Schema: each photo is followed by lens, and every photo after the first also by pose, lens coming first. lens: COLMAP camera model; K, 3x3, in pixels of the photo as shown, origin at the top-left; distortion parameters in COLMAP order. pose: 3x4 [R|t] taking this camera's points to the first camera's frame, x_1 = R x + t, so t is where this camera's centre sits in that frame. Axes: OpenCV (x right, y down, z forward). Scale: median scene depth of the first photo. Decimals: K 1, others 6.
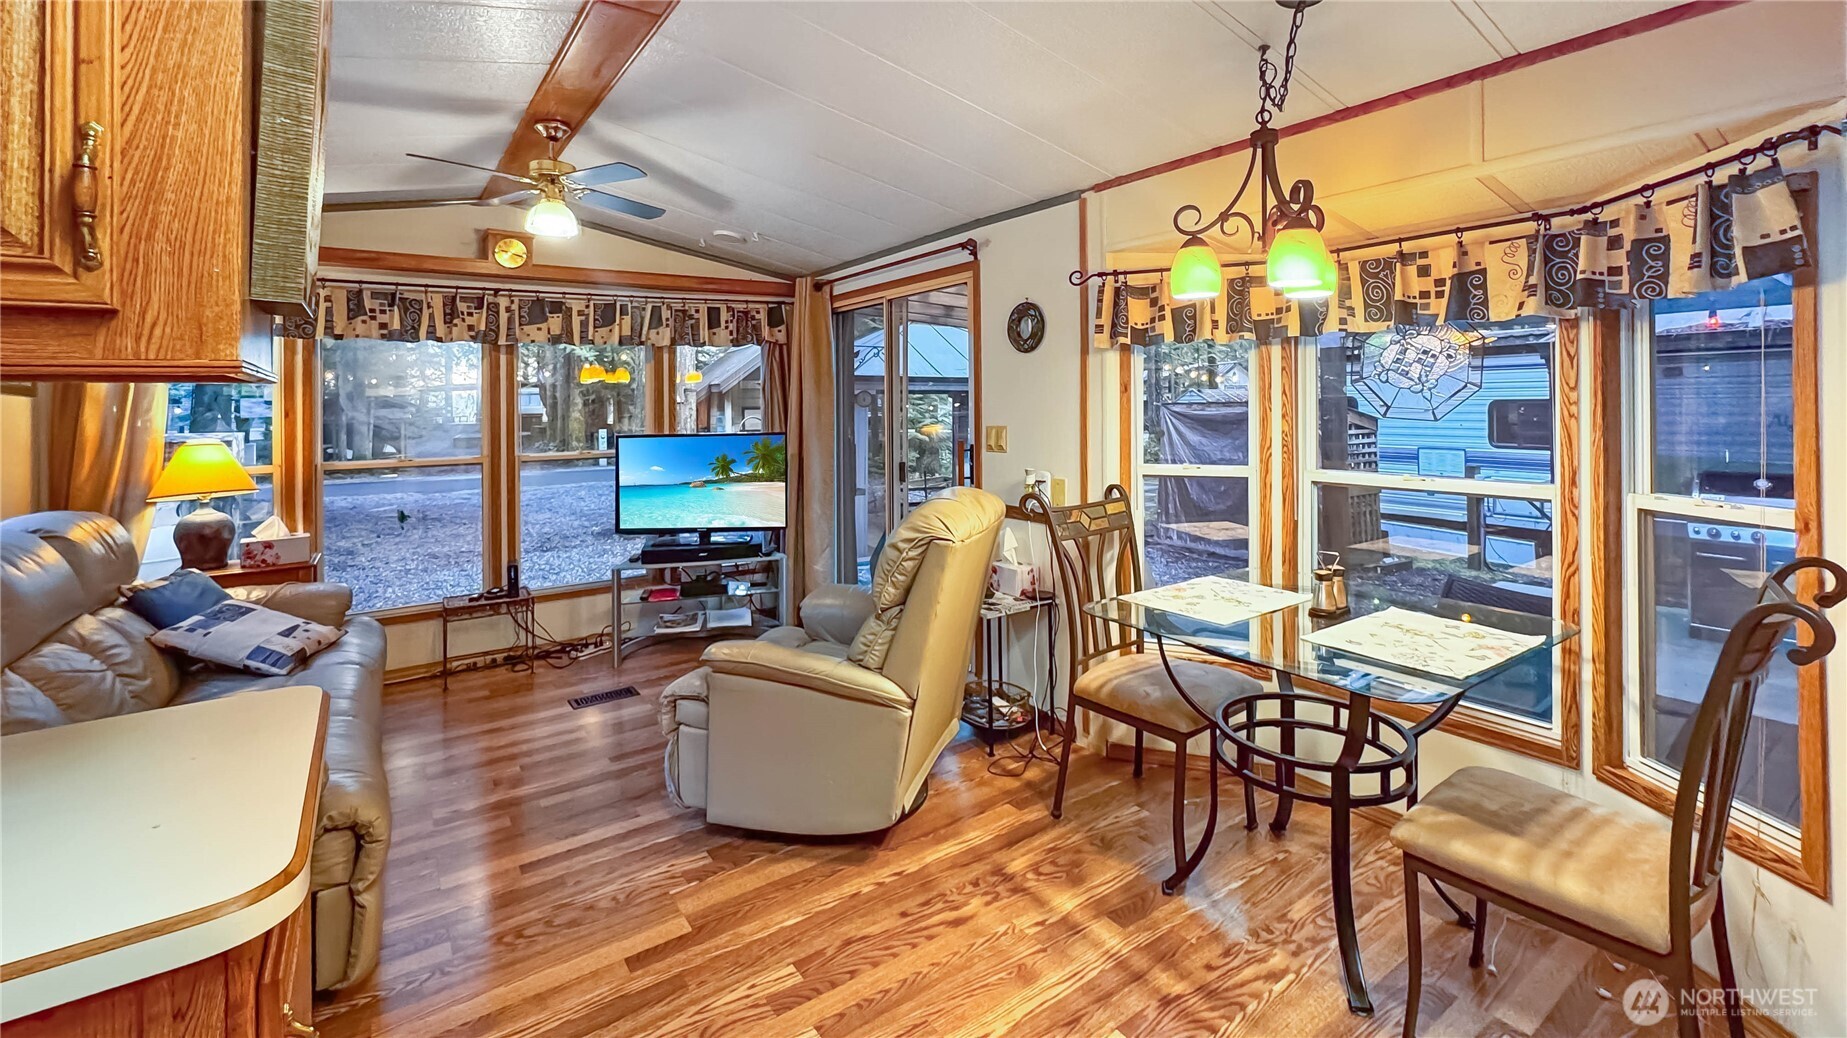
lens RADIAL K [[801.7, 0, 922.6], [0, 801.7, 421.8], [0, 0, 1]] dist [-0.001712, -0.000264]
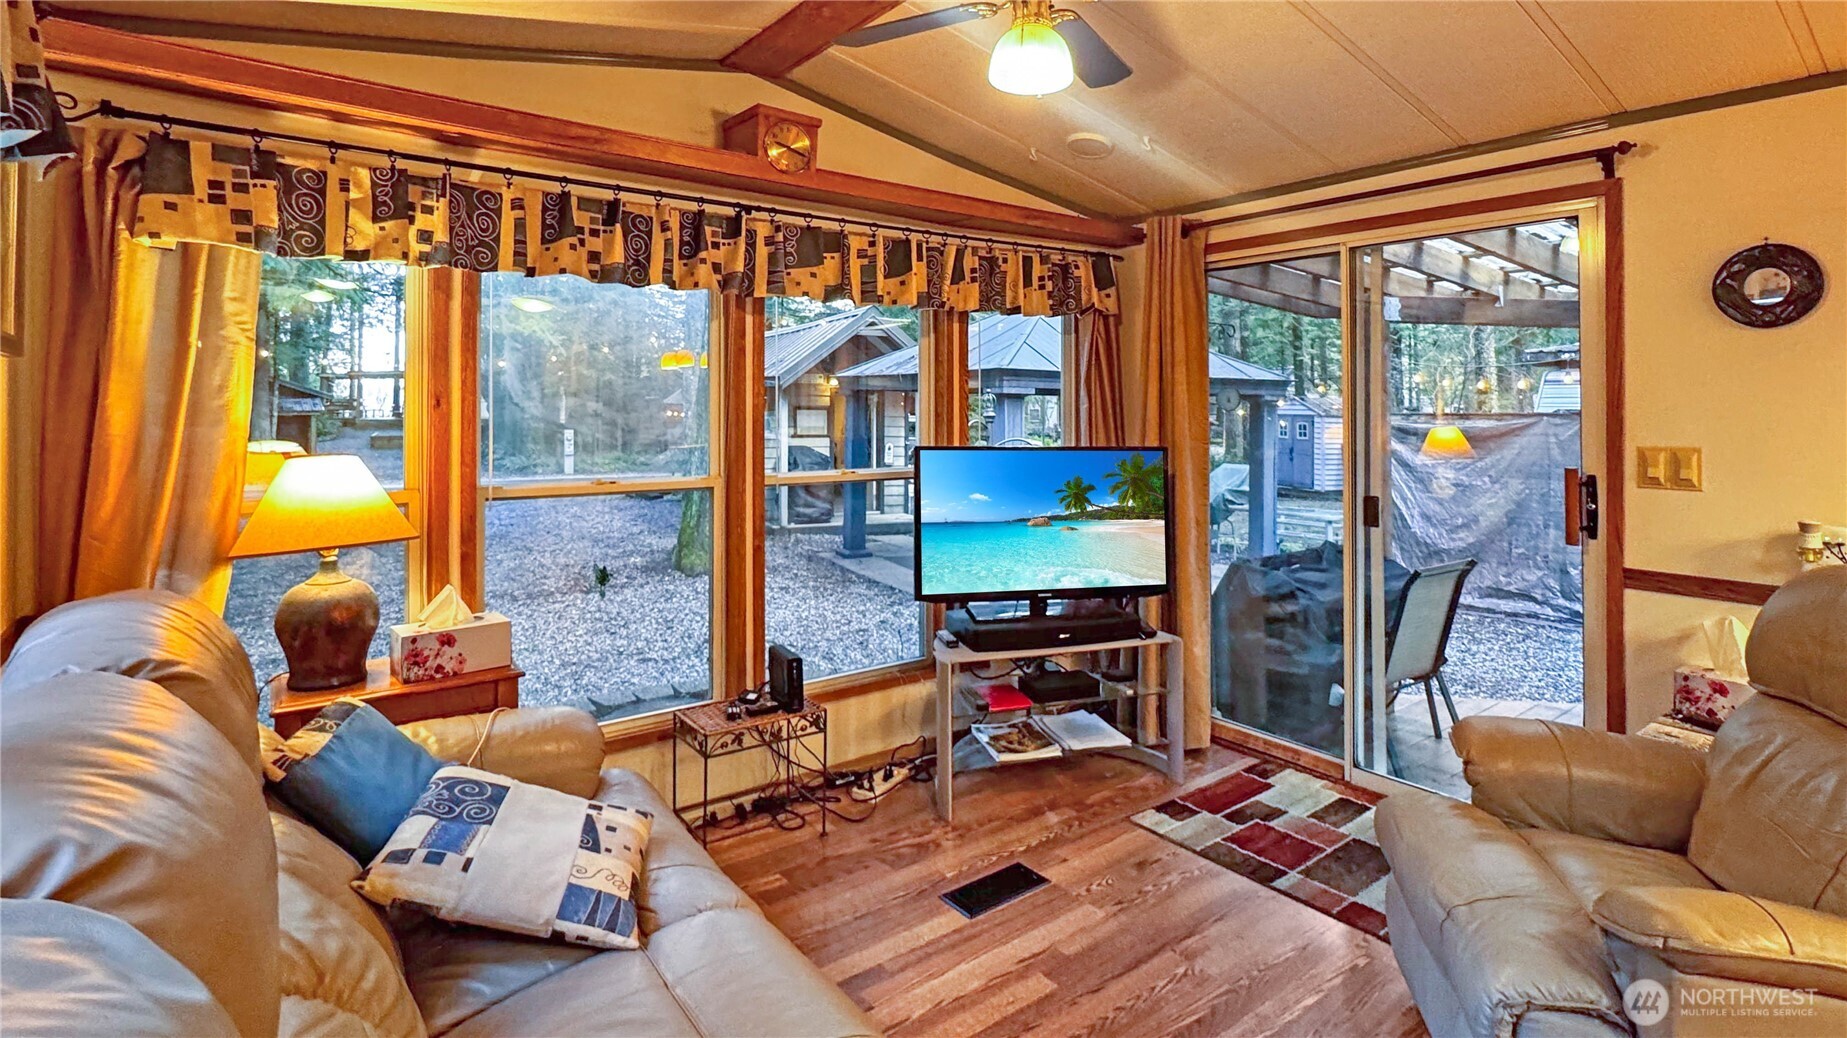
lens RADIAL K [[929.0, 0, 1017.1], [0, 929.0, 416.8], [0, 0, 1]] dist [0.032076, -0.023980]
pose [[0.996775, 0.020474, 0.077595, -0.410189], [-0.019546, 0.999728, -0.012702, 0.002536], [-0.077834, 0.011145, 0.996904, 0.280436]]
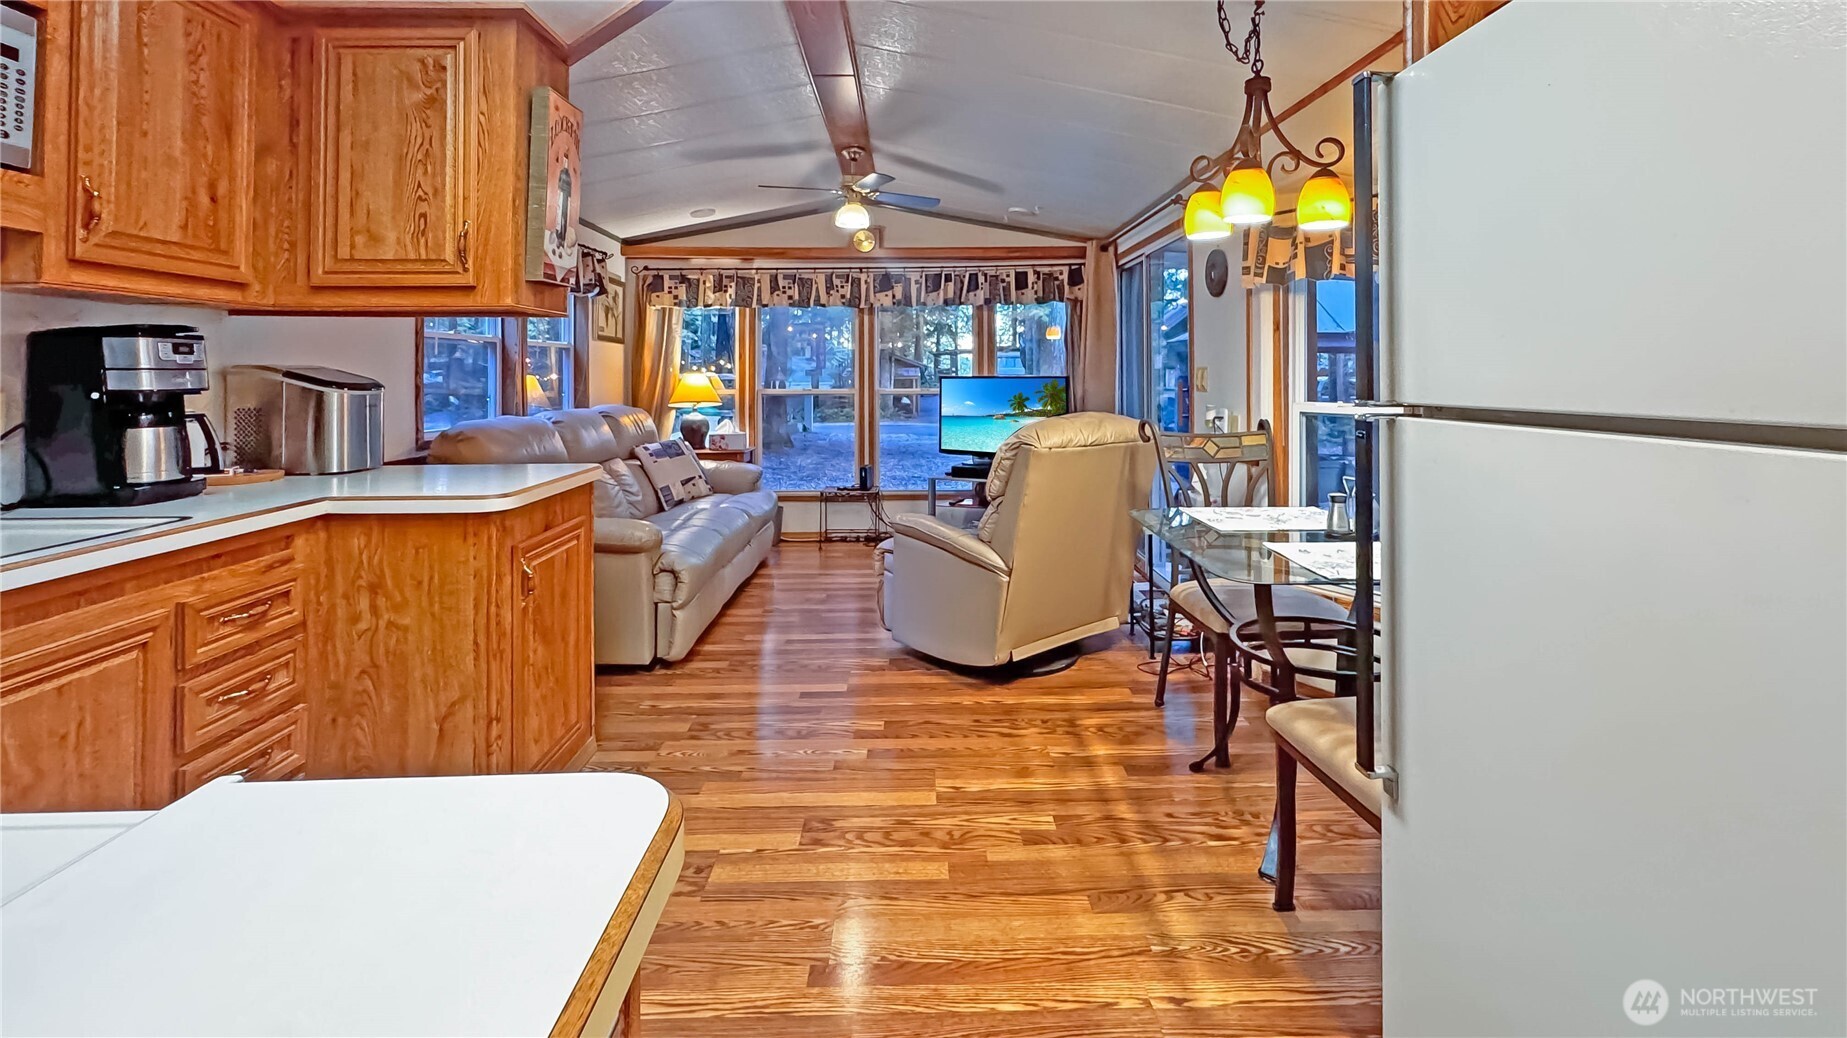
lens RADIAL K [[778.0, 0, 908.1], [0, 778.0, 394.4], [0, 0, 1]] dist [-0.000011, -0.000252]
pose [[0.827689, 0.029028, -0.560436, 0.320725], [-0.022281, 0.999574, 0.018868, 0.027796], [0.560745, -0.003129, 0.827983, -0.071470]]
